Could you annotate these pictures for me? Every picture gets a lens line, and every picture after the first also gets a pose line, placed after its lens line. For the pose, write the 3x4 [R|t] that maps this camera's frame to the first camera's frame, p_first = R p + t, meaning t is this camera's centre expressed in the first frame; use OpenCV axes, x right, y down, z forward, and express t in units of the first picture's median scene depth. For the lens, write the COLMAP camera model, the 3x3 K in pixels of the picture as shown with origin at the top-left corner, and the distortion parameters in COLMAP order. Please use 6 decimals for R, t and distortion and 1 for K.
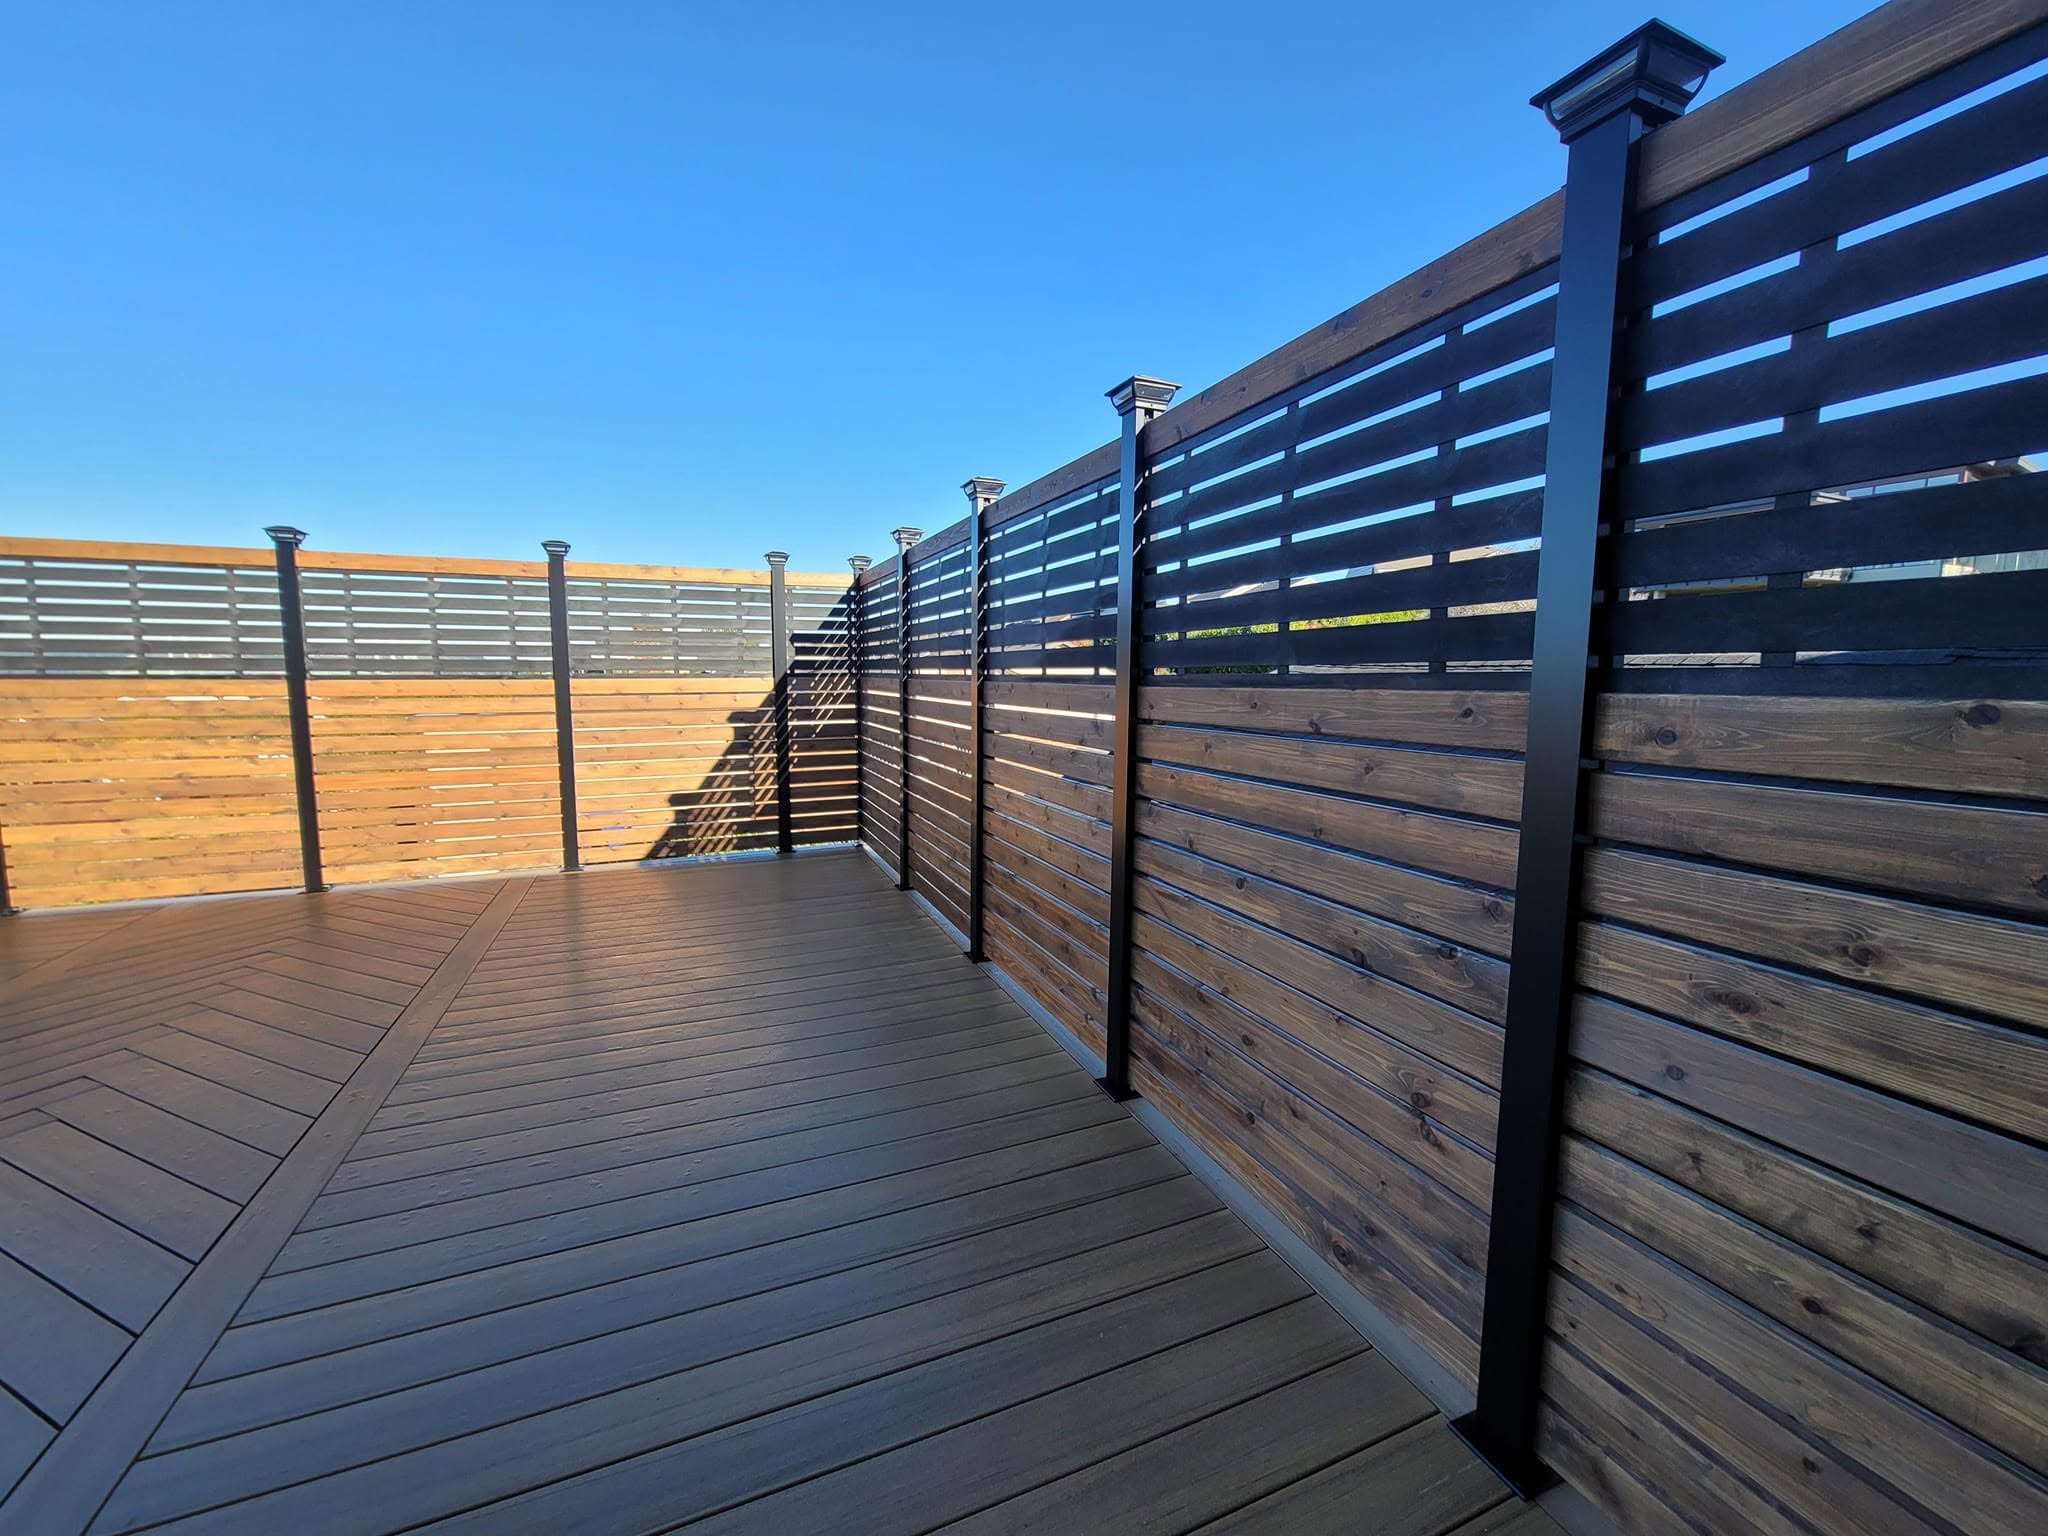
lens RADIAL K [[842.7, 0, 1024.0], [0, 842.7, 768.0], [0, 0, 1]] dist [0.000759, 0.000411]
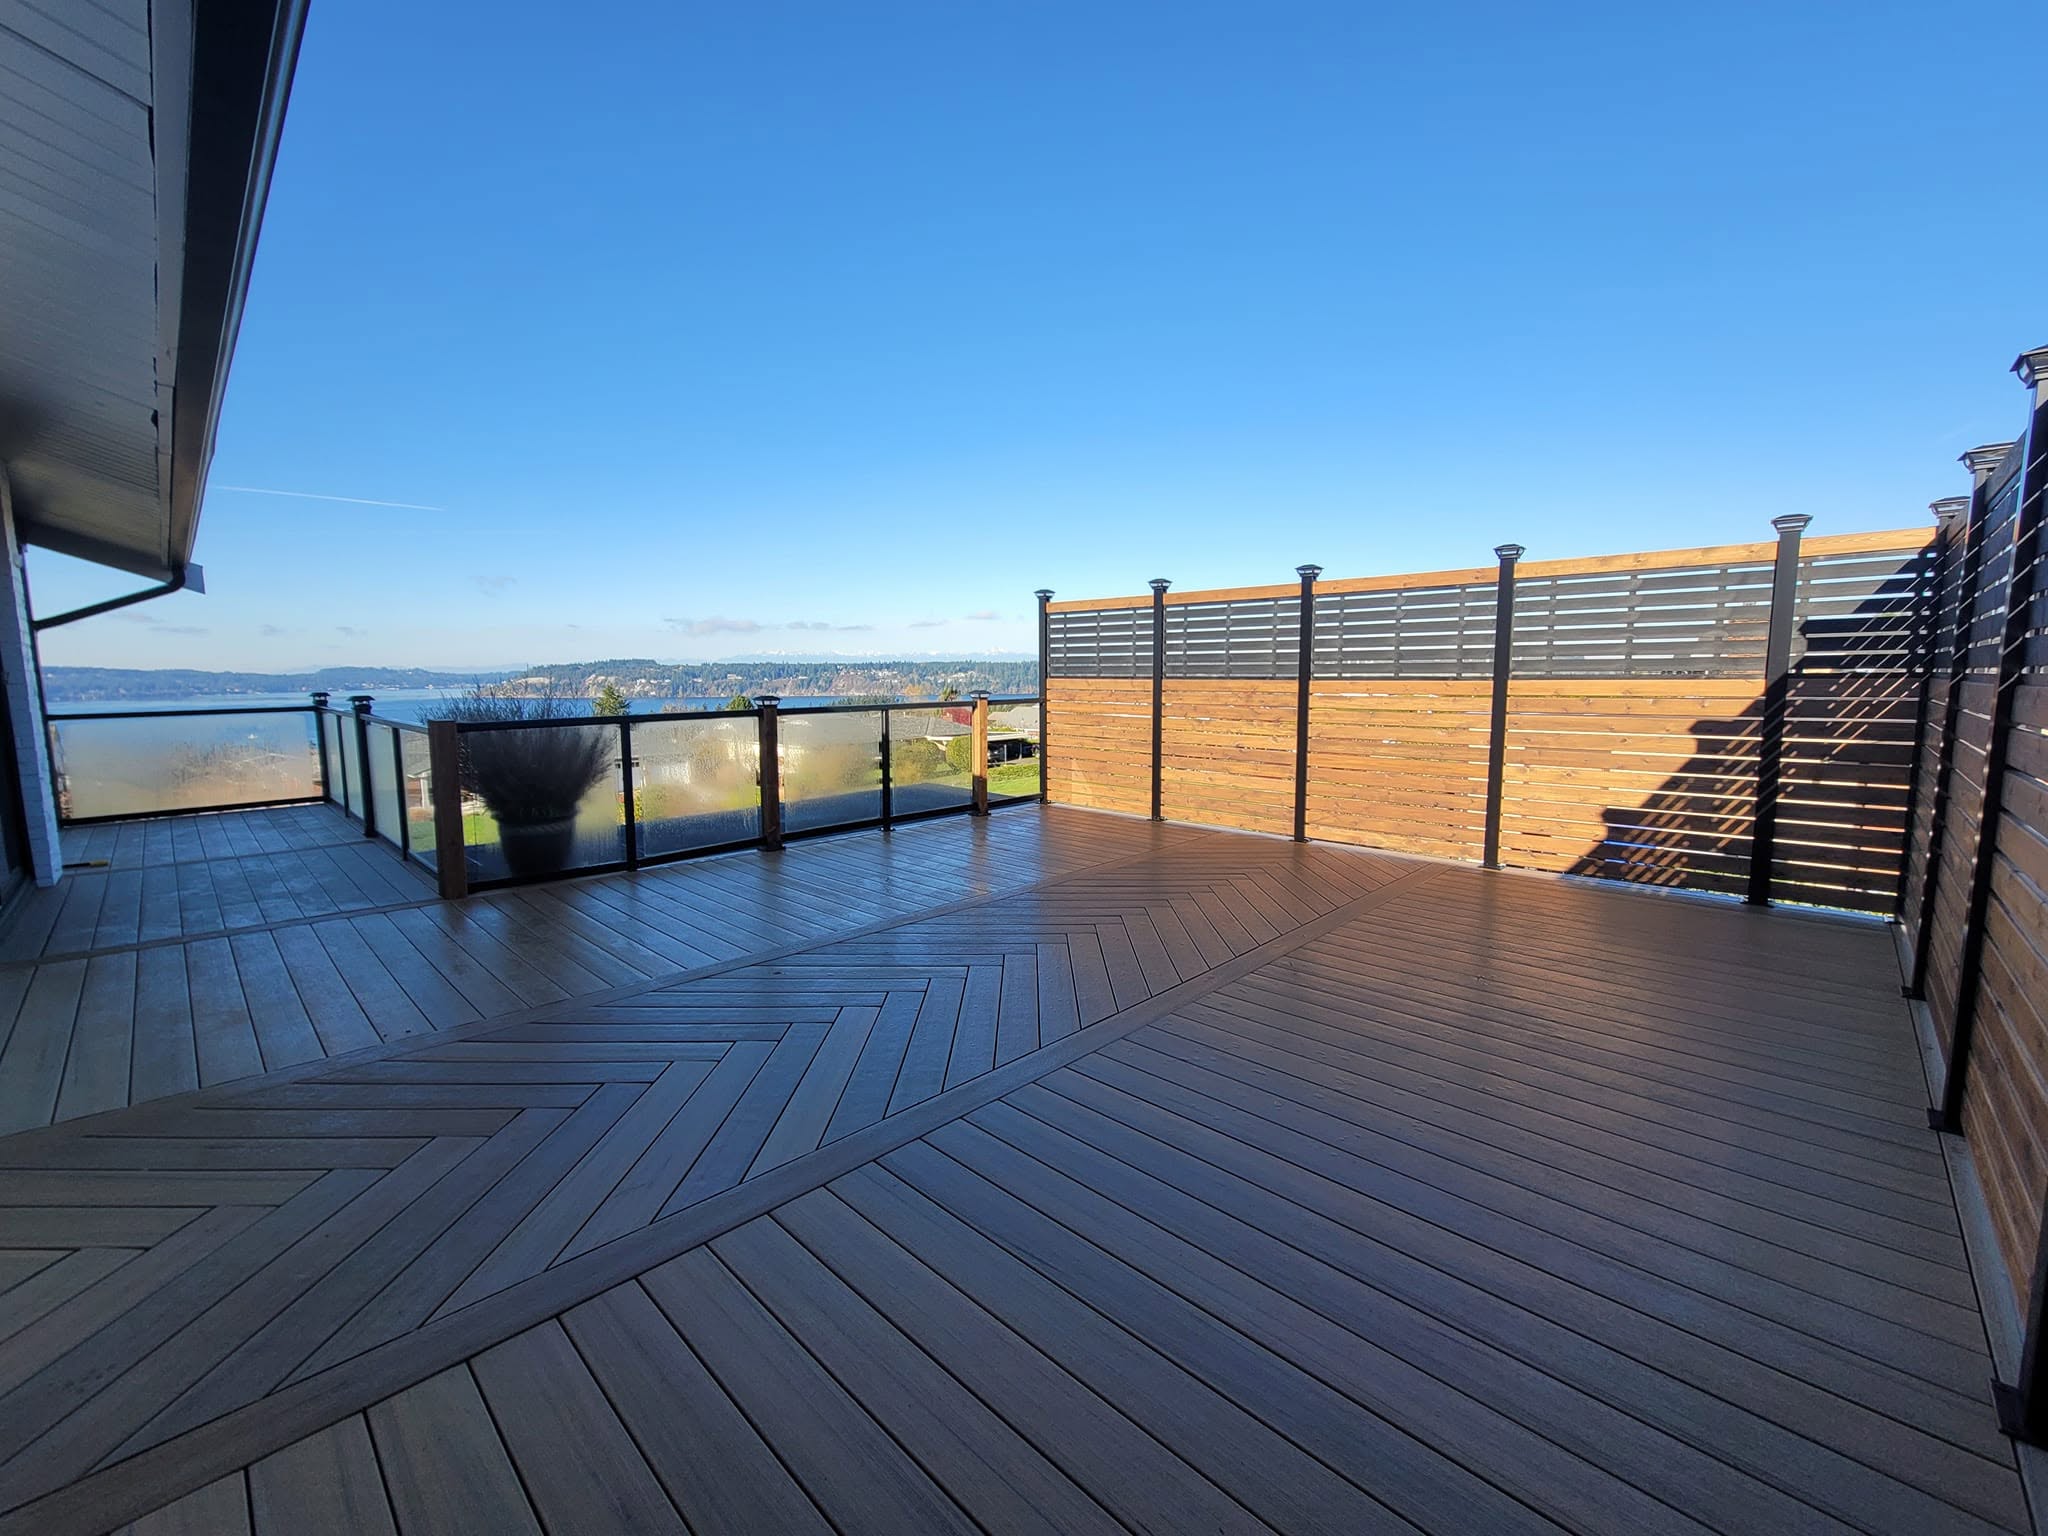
lens RADIAL K [[842.7, 0, 1024.0], [0, 842.7, 768.0], [0, 0, 1]] dist [0.000759, 0.000411]
pose [[0.380998, 0.098676, -0.919295, 0.167218], [-0.100100, 0.992846, 0.065085, -0.008149], [0.919141, 0.067224, 0.388150, 0.075334]]
